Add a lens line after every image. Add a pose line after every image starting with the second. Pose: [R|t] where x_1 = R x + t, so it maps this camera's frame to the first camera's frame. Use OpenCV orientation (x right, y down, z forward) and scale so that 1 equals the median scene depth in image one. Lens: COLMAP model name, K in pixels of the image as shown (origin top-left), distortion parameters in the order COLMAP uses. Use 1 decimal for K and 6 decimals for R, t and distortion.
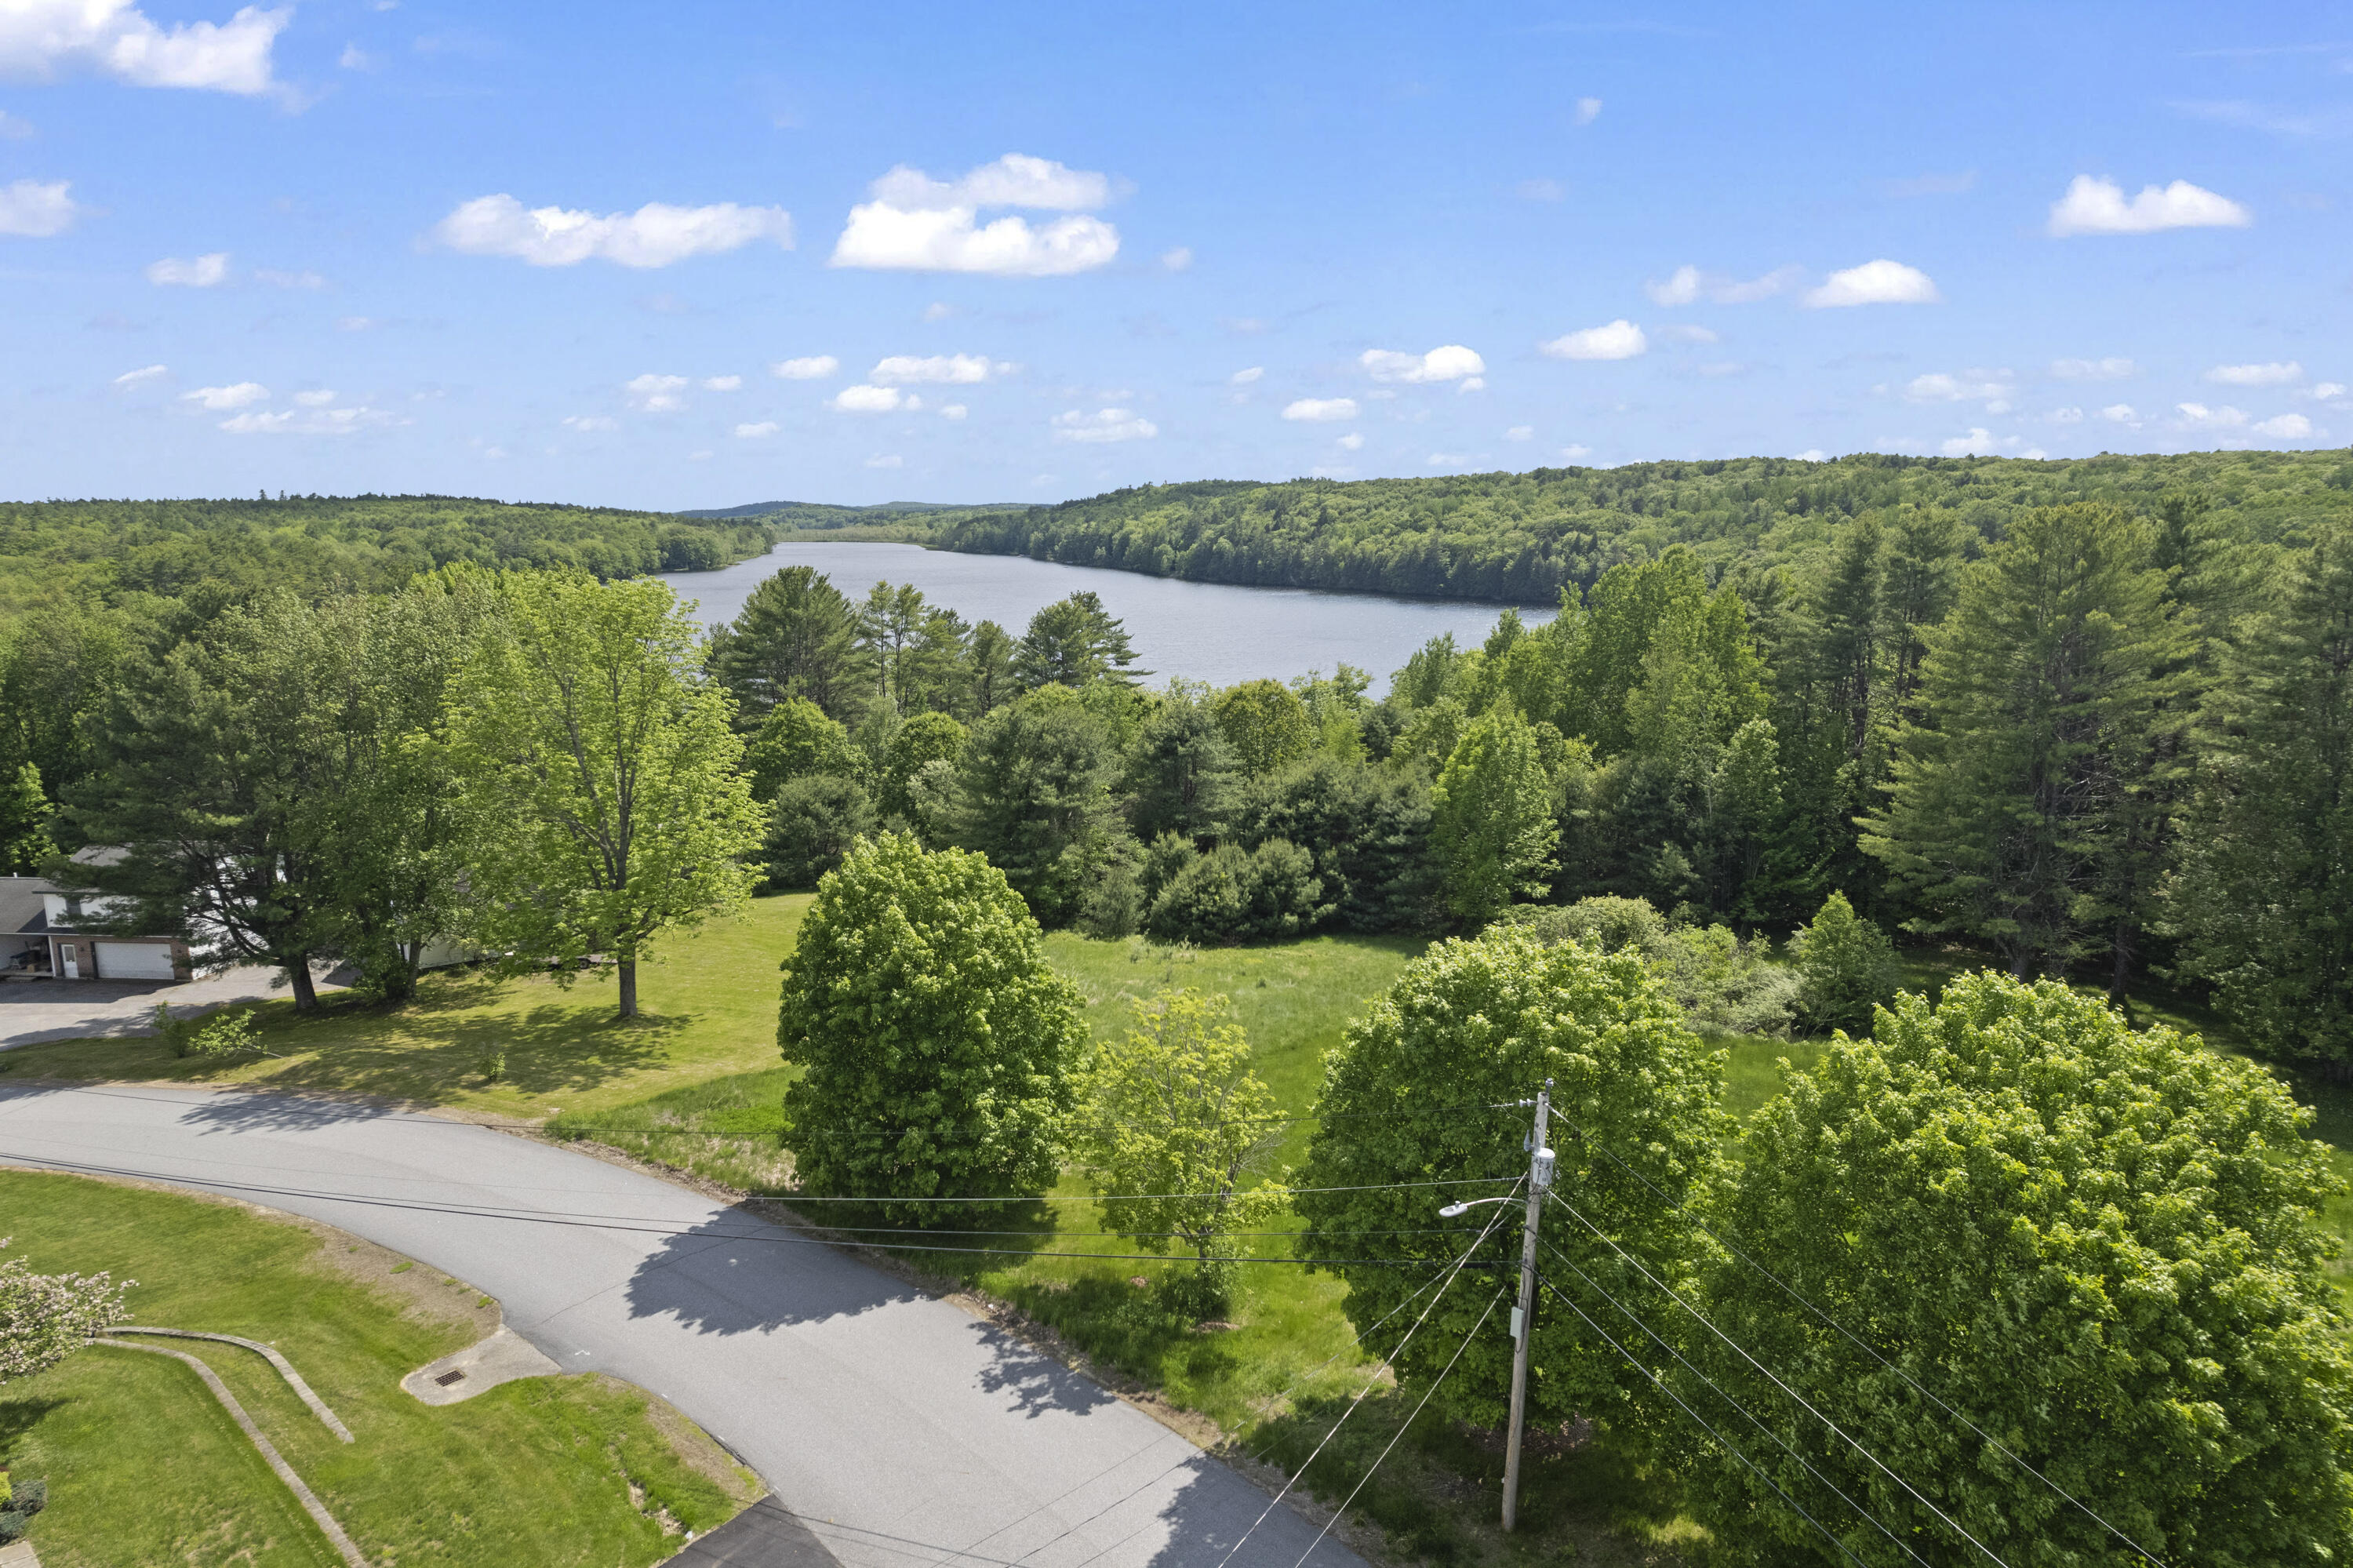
lens RADIAL K [[1517.9, 0, 1176.5], [0, 1517.9, 784.0], [0, 0, 1]] dist [-0.000161, -0.000440]
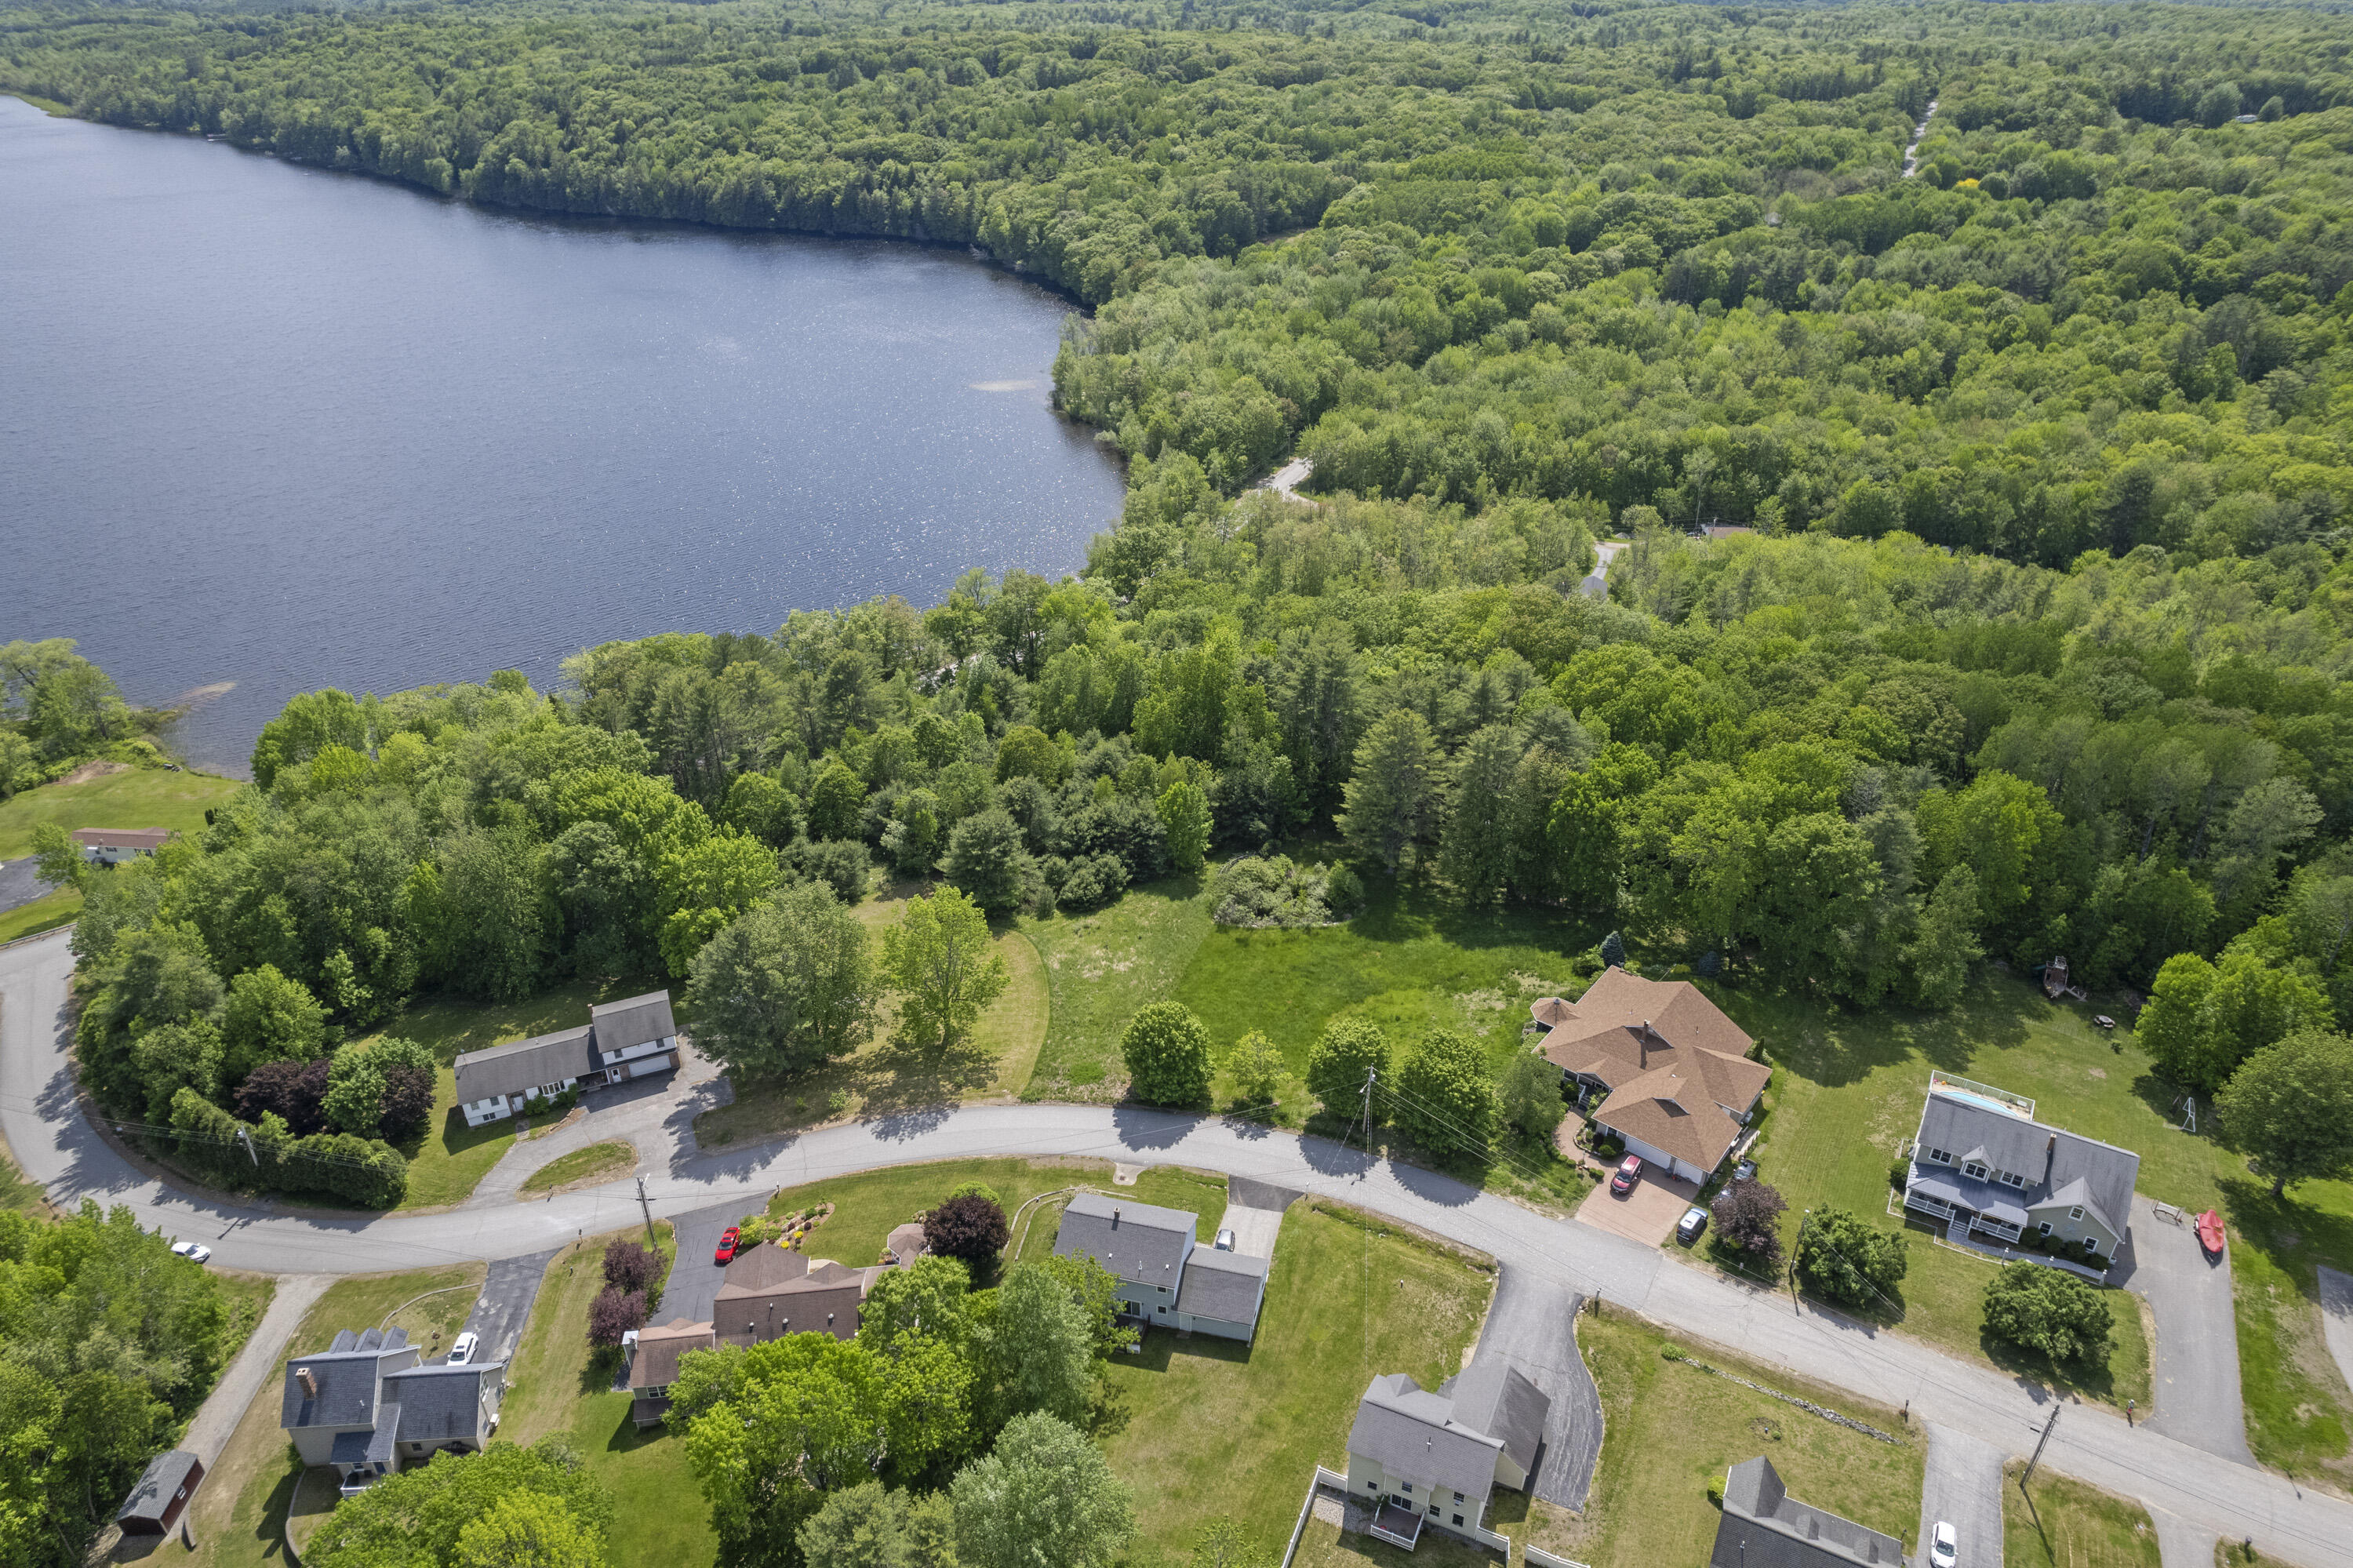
lens RADIAL K [[1517.9, 0, 1176.5], [0, 1517.9, 784.0], [0, 0, 1]] dist [-0.000161, -0.000440]
pose [[0.888599, -0.213711, 0.405856, -0.083948], [0.075811, 0.941085, 0.329561, -0.091521], [-0.452376, -0.262079, 0.852449, -0.108398]]
